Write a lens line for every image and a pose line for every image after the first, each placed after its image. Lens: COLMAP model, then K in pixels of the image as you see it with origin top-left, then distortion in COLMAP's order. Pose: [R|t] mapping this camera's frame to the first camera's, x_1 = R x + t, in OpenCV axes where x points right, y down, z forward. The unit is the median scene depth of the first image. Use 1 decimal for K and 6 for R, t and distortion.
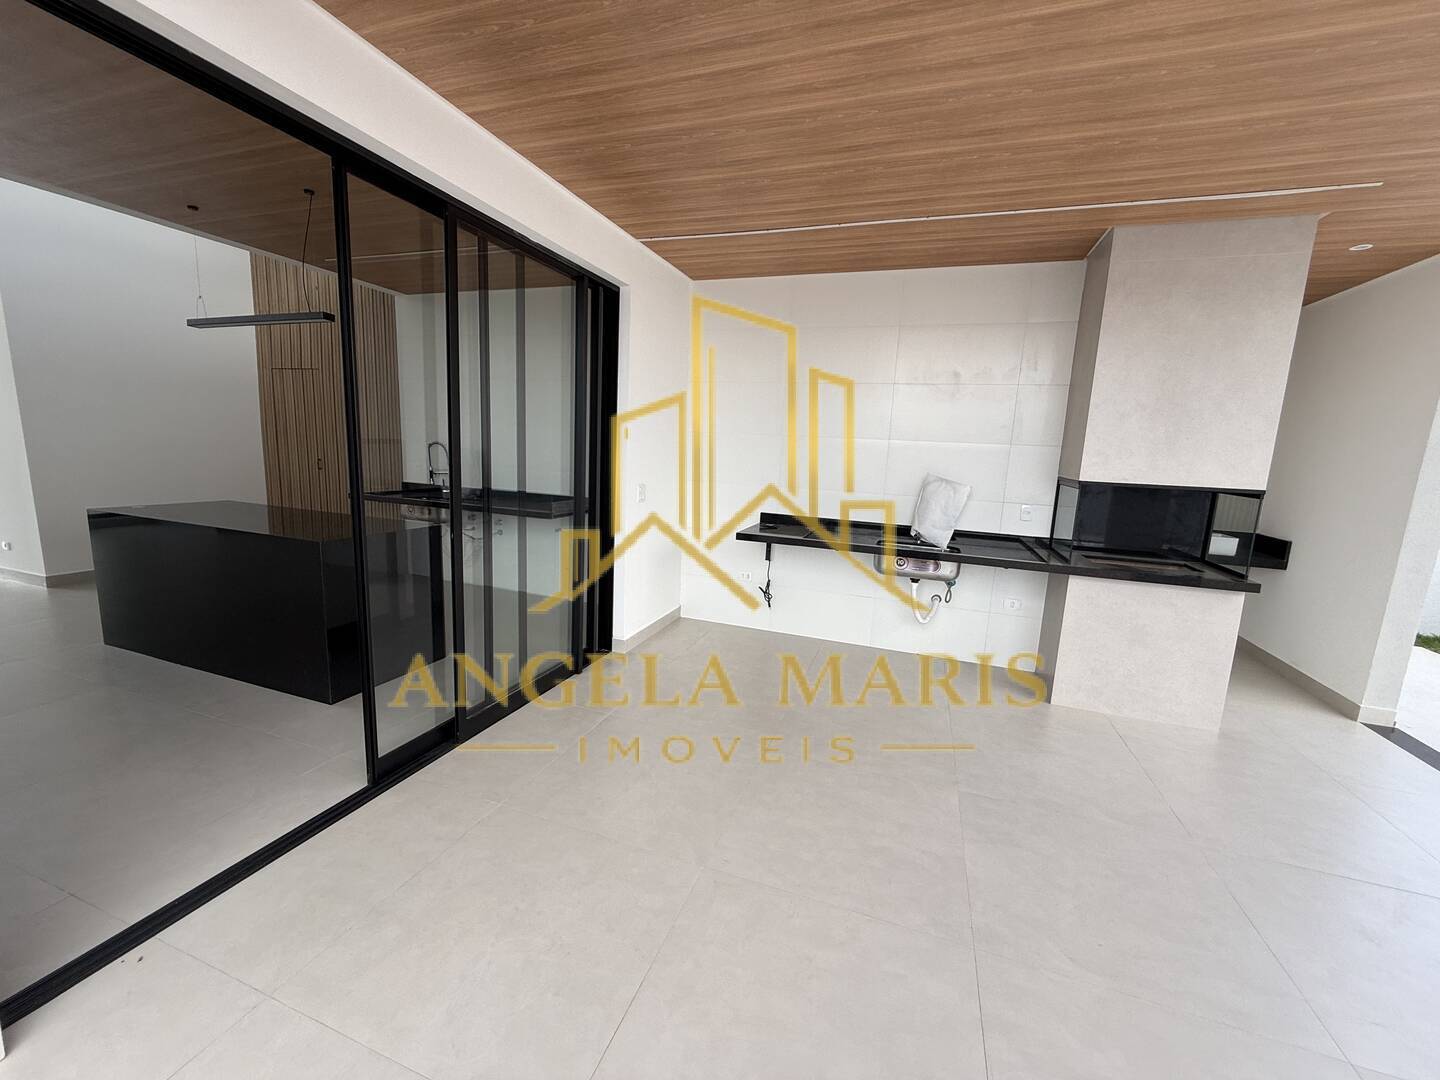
lens RADIAL K [[576.8, 0, 711.6], [0, 576.8, 543.5], [0, 0, 1]] dist [0.002639, 0.000142]
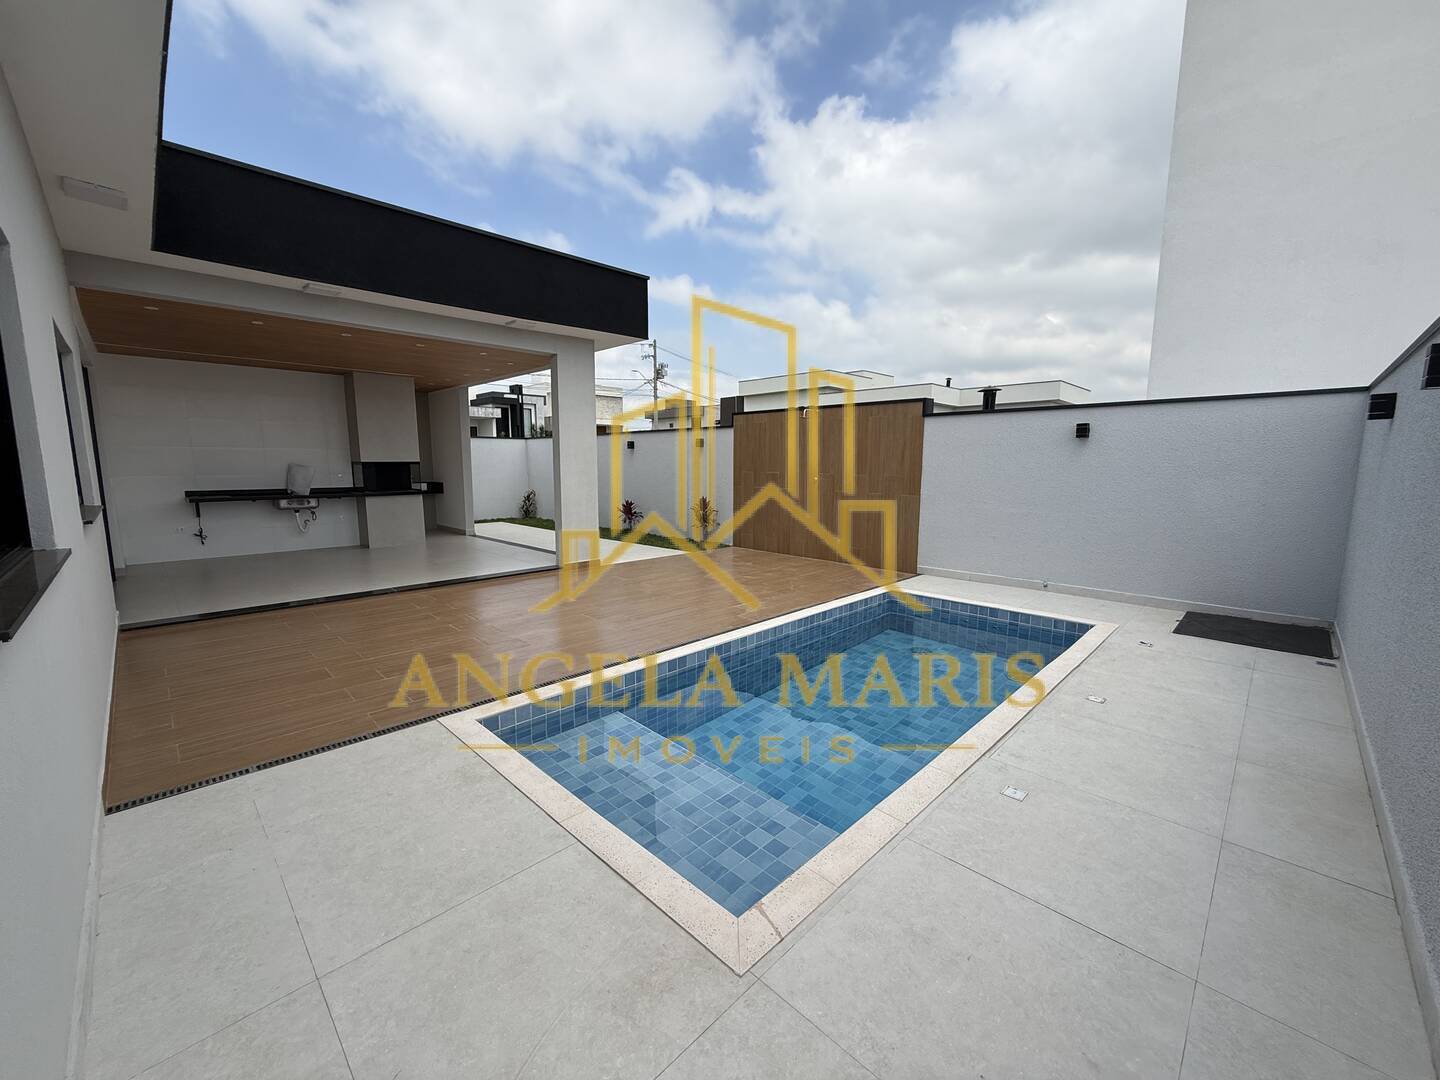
lens RADIAL K [[576.8, 0, 722.6], [0, 576.8, 532.1], [0, 0, 1]] dist [0.002639, 0.000142]
pose [[0.406698, -0.154702, 0.900369, -1.011823], [0.176533, 0.980290, 0.088695, 0.239233], [-0.896344, 0.122873, 0.425992, -1.416826]]
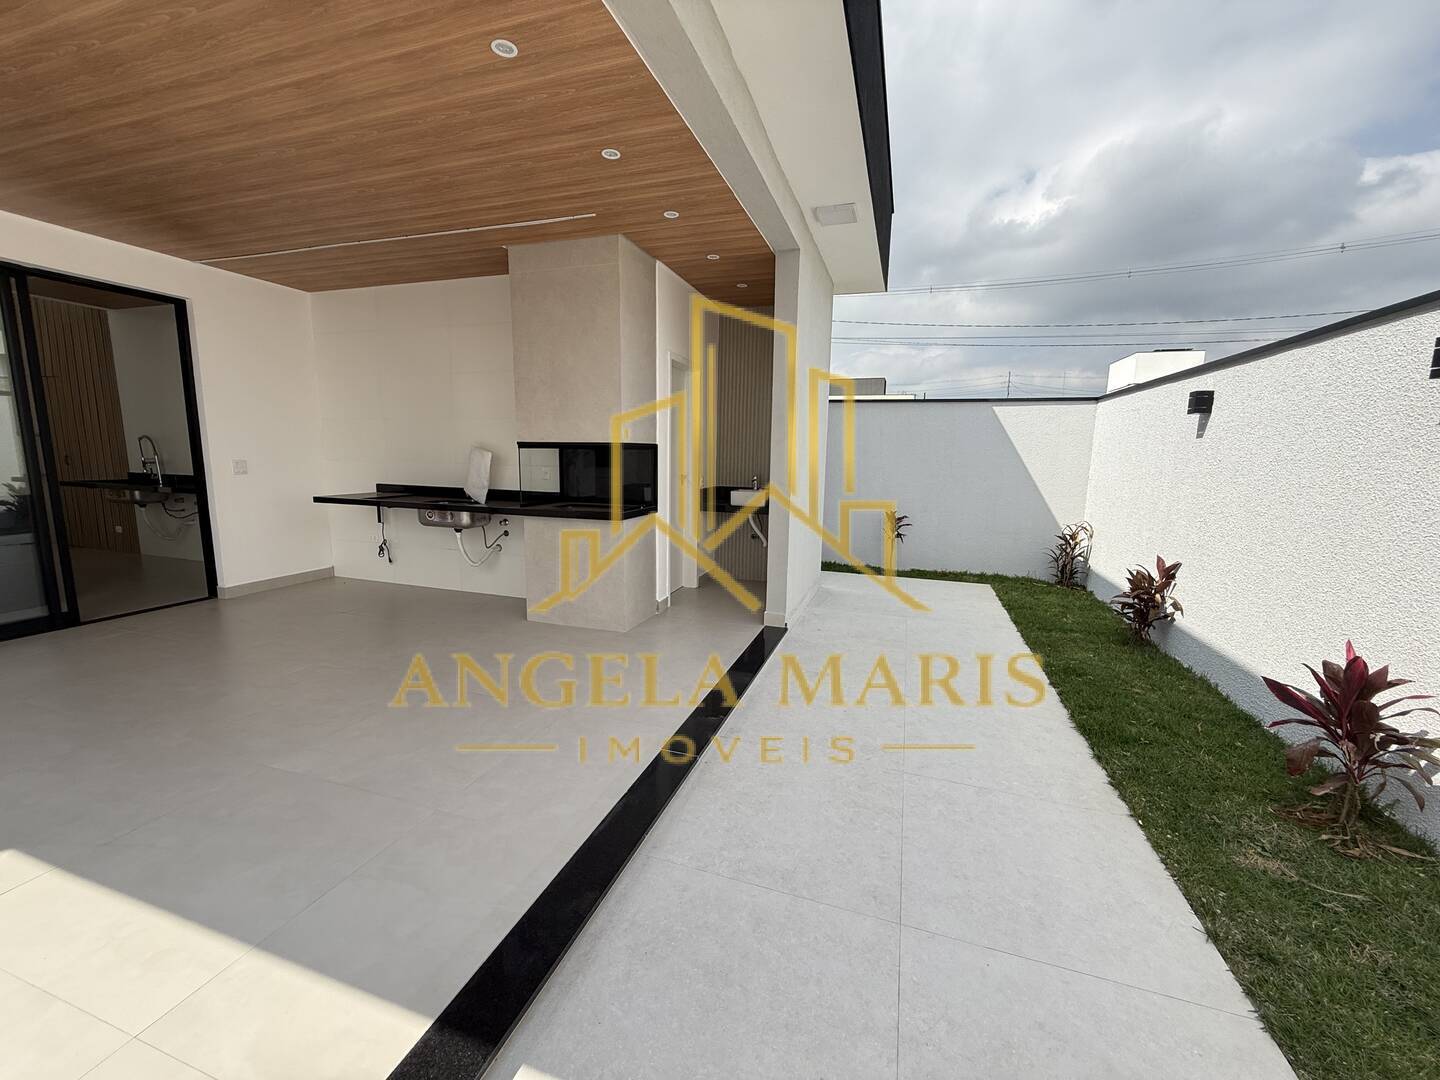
lens RADIAL K [[576.8, 0, 717.1], [0, 576.8, 542.1], [0, 0, 1]] dist [0.002639, 0.000142]
pose [[0.999423, -0.031483, 0.012749, 0.927300], [0.031644, 0.999419, -0.012625, 0.127236], [-0.012344, 0.013021, 0.999839, -0.251627]]
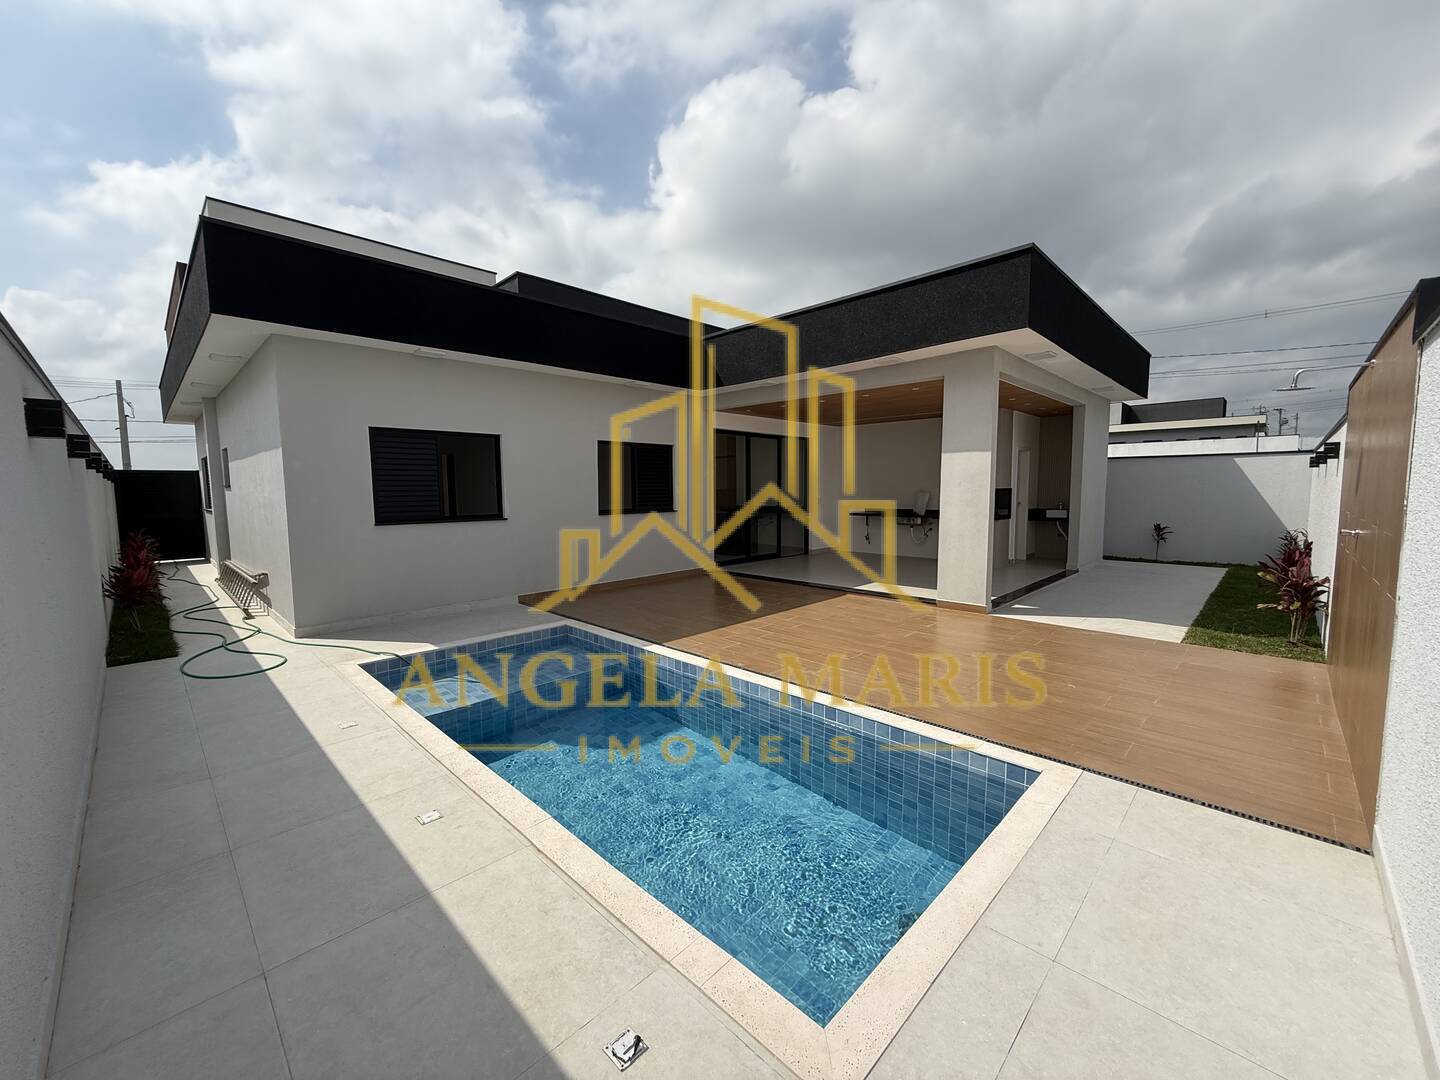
lens RADIAL K [[576.8, 0, 716.1], [0, 576.8, 541.9], [0, 0, 1]] dist [0.002639, 0.000142]
pose [[0.900441, -0.013591, -0.434767, 0.752601], [-0.026113, 0.996020, -0.085218, 0.423334], [0.434195, 0.088086, 0.896502, -2.063517]]
